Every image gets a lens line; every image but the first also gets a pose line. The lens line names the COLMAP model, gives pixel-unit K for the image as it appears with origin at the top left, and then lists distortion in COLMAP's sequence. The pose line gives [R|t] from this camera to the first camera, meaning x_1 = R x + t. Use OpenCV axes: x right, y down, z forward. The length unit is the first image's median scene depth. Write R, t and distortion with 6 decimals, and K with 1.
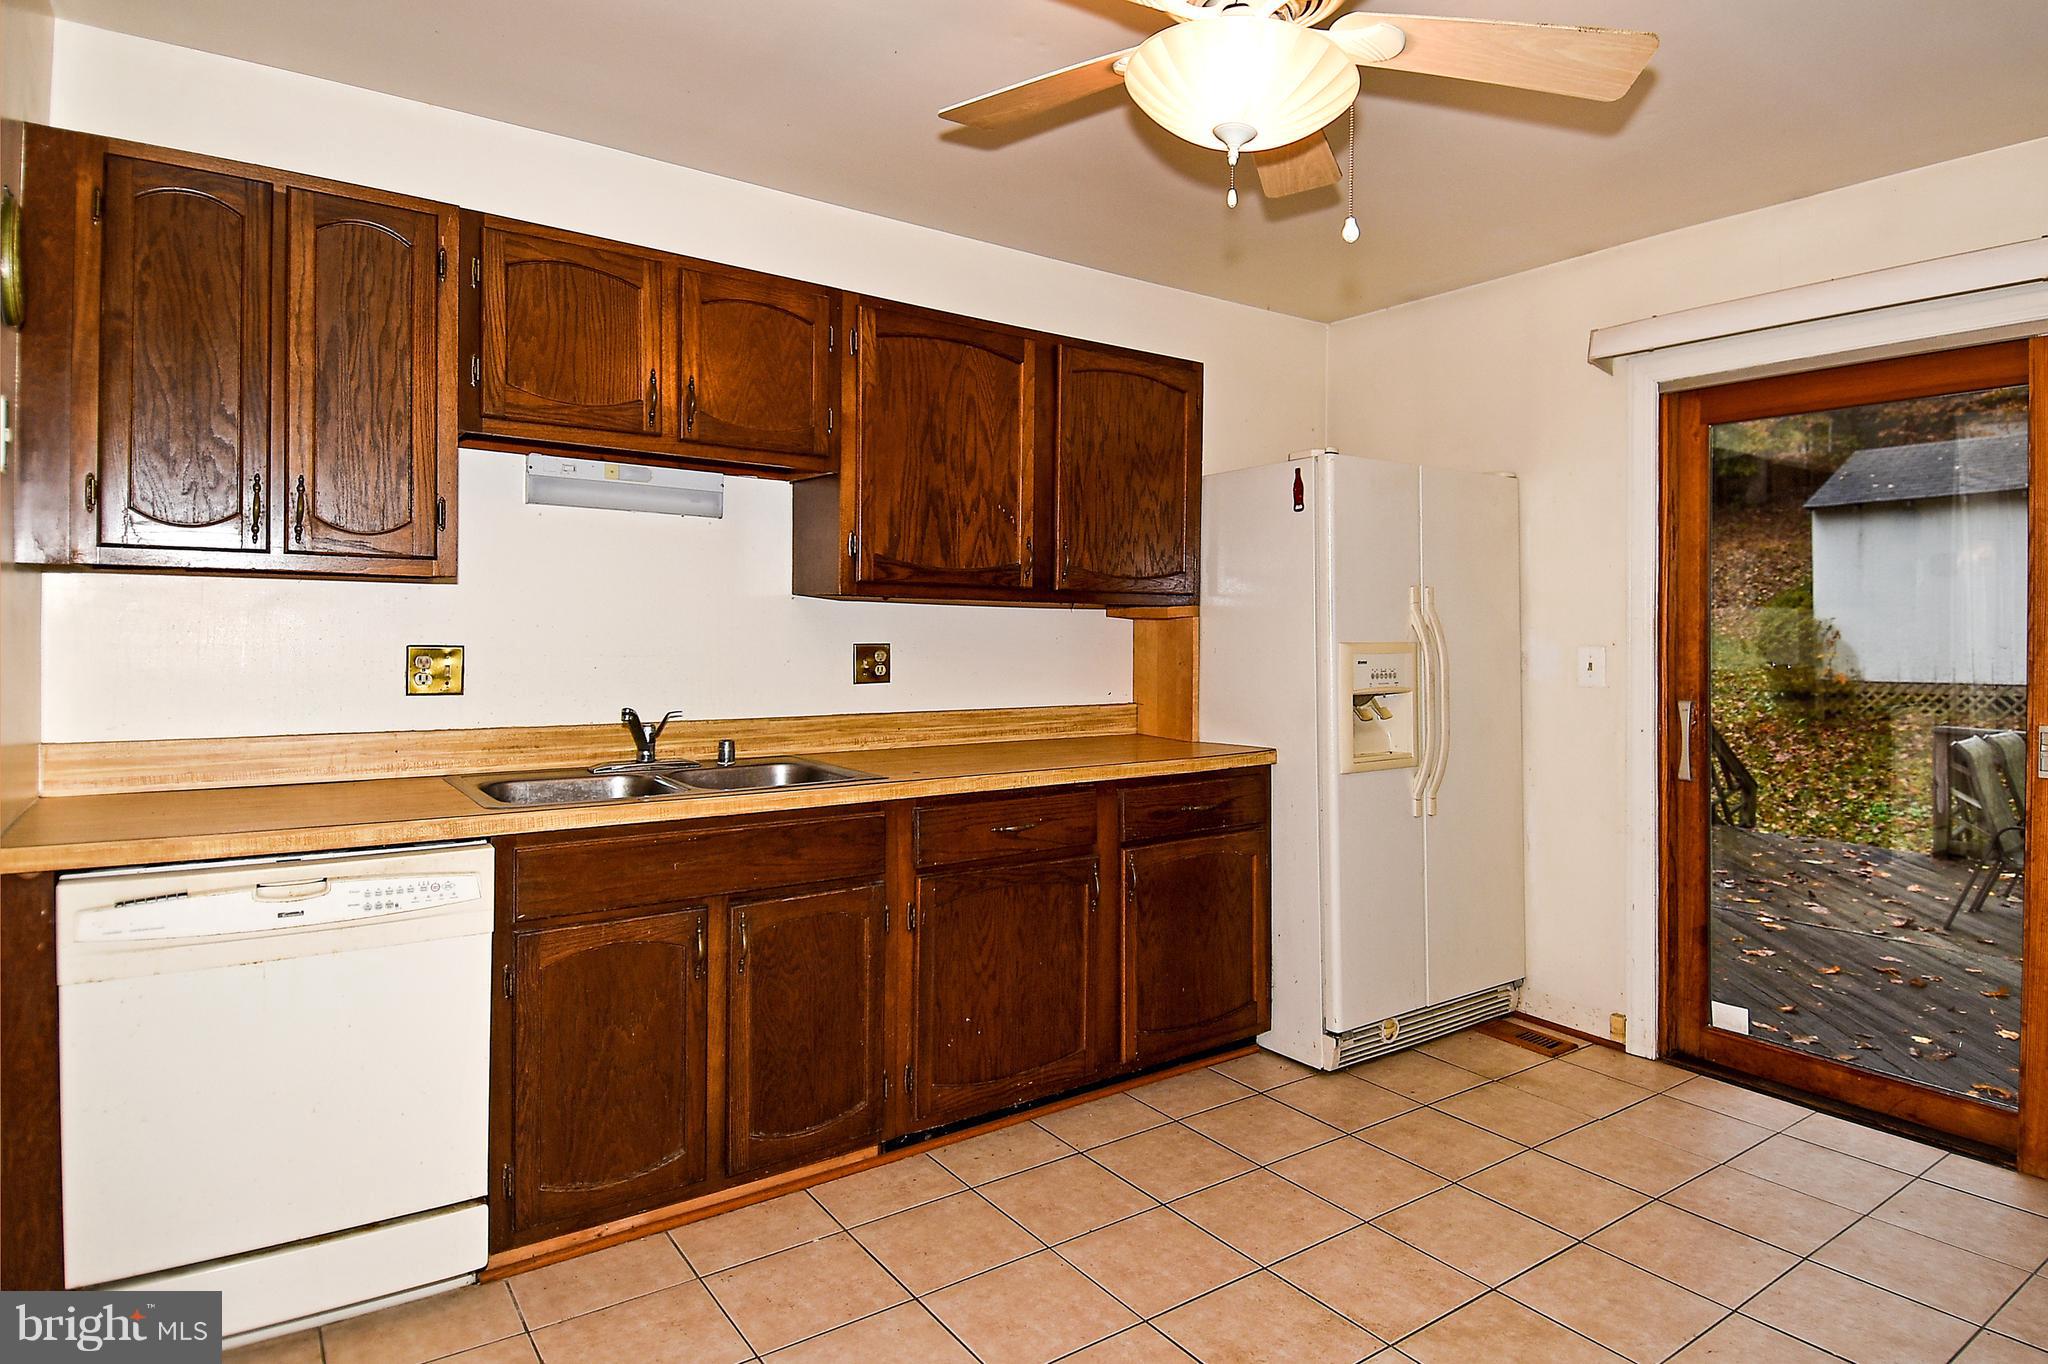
lens RADIAL K [[1139.3, 0, 1054.0], [0, 1139.3, 613.7], [0, 0, 1]] dist [0.054268, -0.061076]
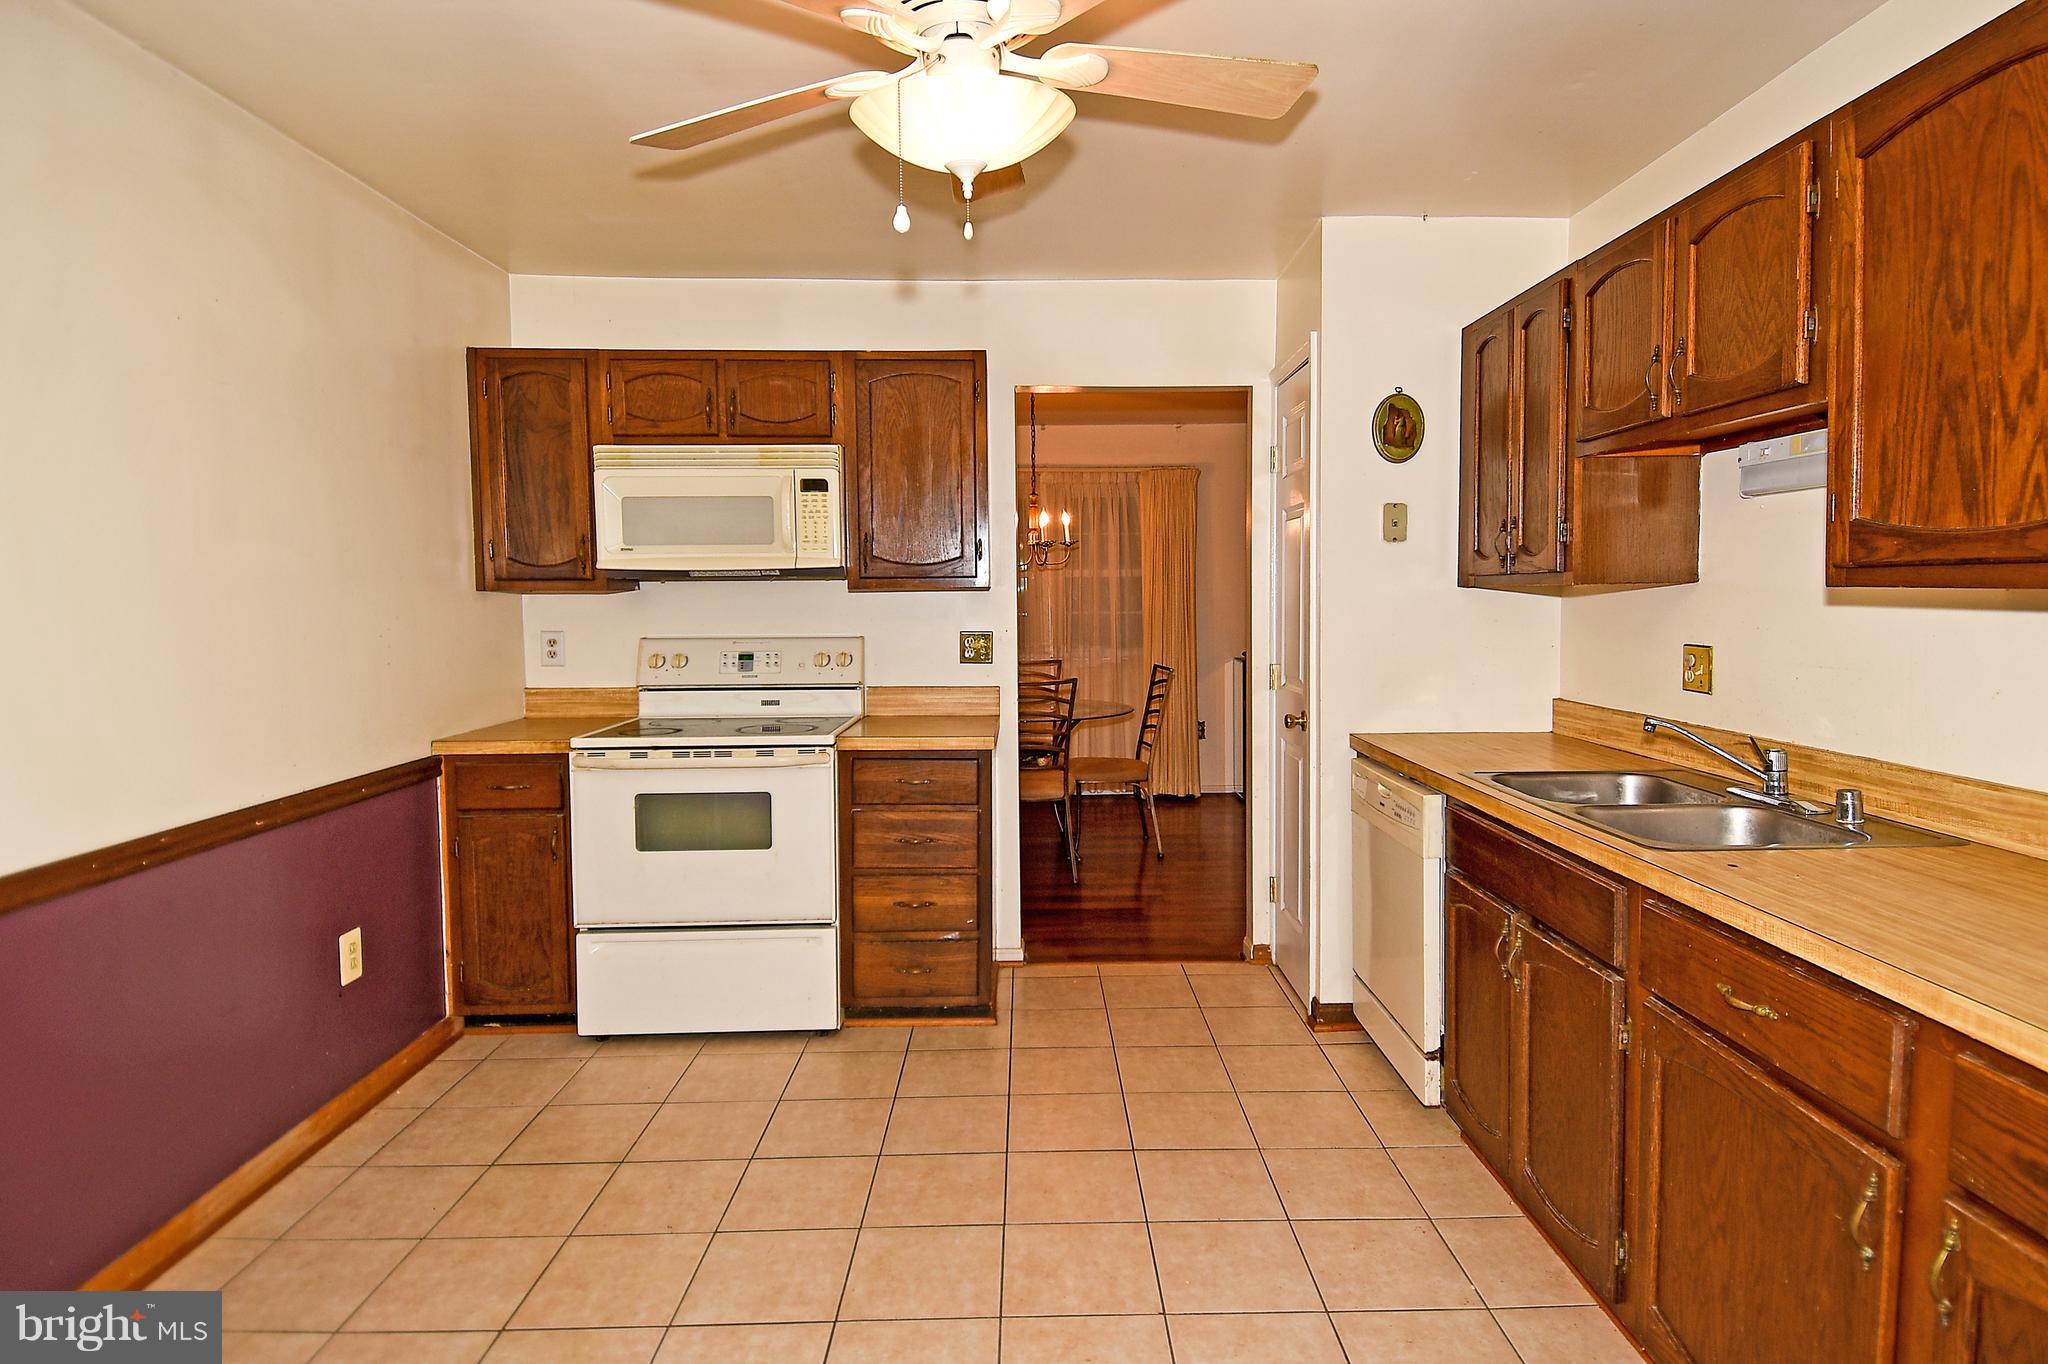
lens RADIAL K [[1119.1, 0, 1026.7], [0, 1119.1, 632.3], [0, 0, 1]] dist [0.045709, -0.055415]
pose [[-0.585699, 0.020557, -0.810268, 0.581444], [0.015000, 0.999782, 0.014522, -0.007237], [0.810390, -0.003648, -0.585880, 0.975770]]
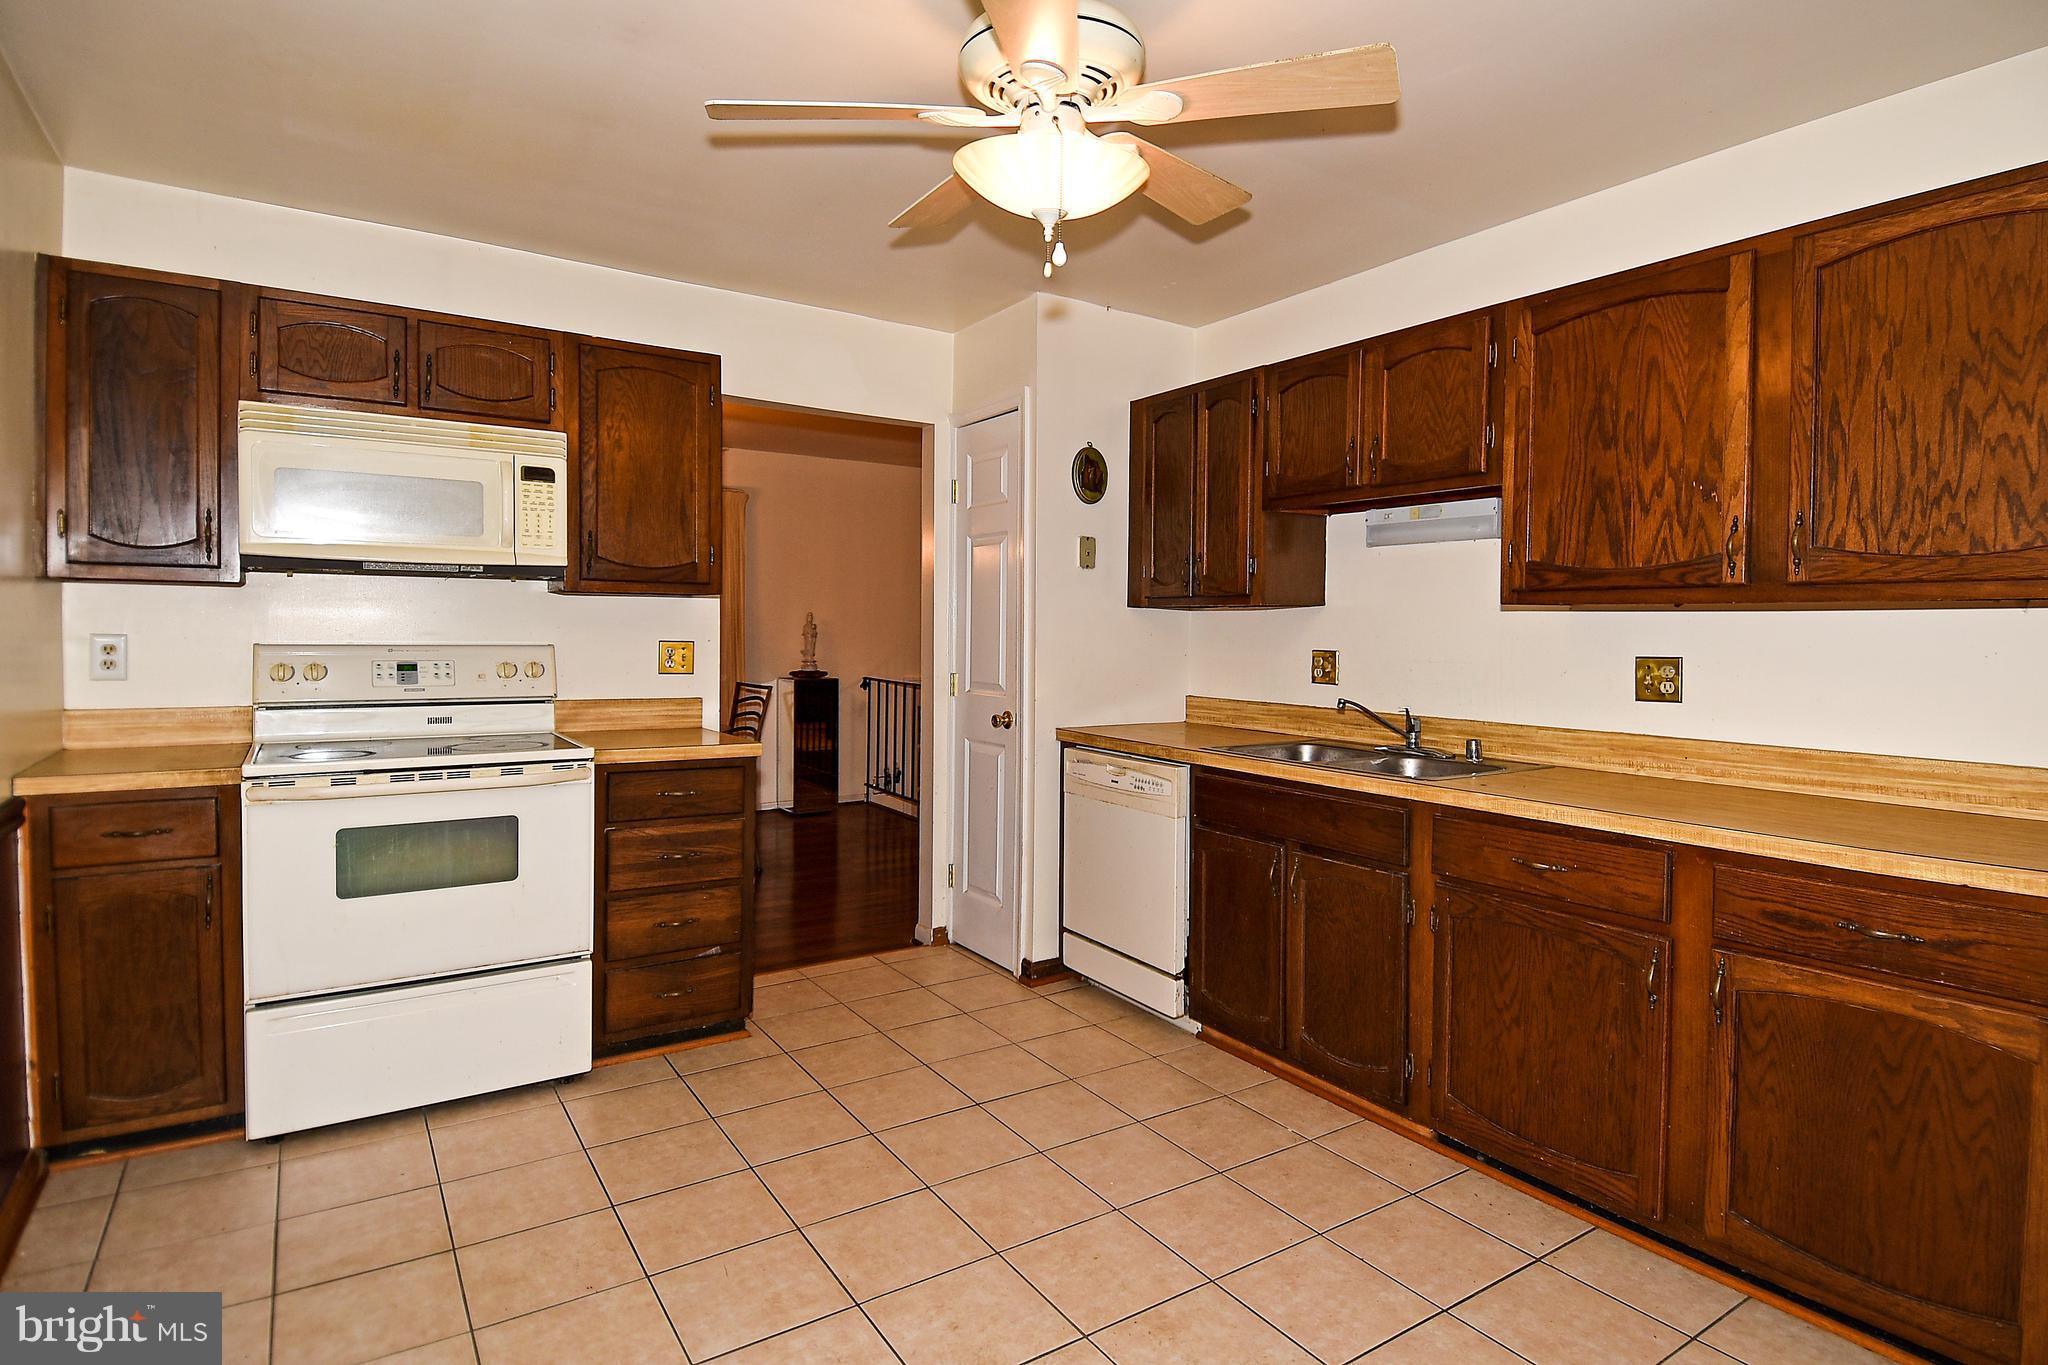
lens RADIAL K [[1088.1, 0, 1048.1], [0, 1088.1, 633.9], [0, 0, 1]] dist [0.040812, -0.052830]
pose [[-0.046394, -0.008166, -0.998890, 0.773146], [0.004650, 0.999954, -0.008391, 0.014843], [0.998912, -0.005034, -0.046354, 0.623518]]
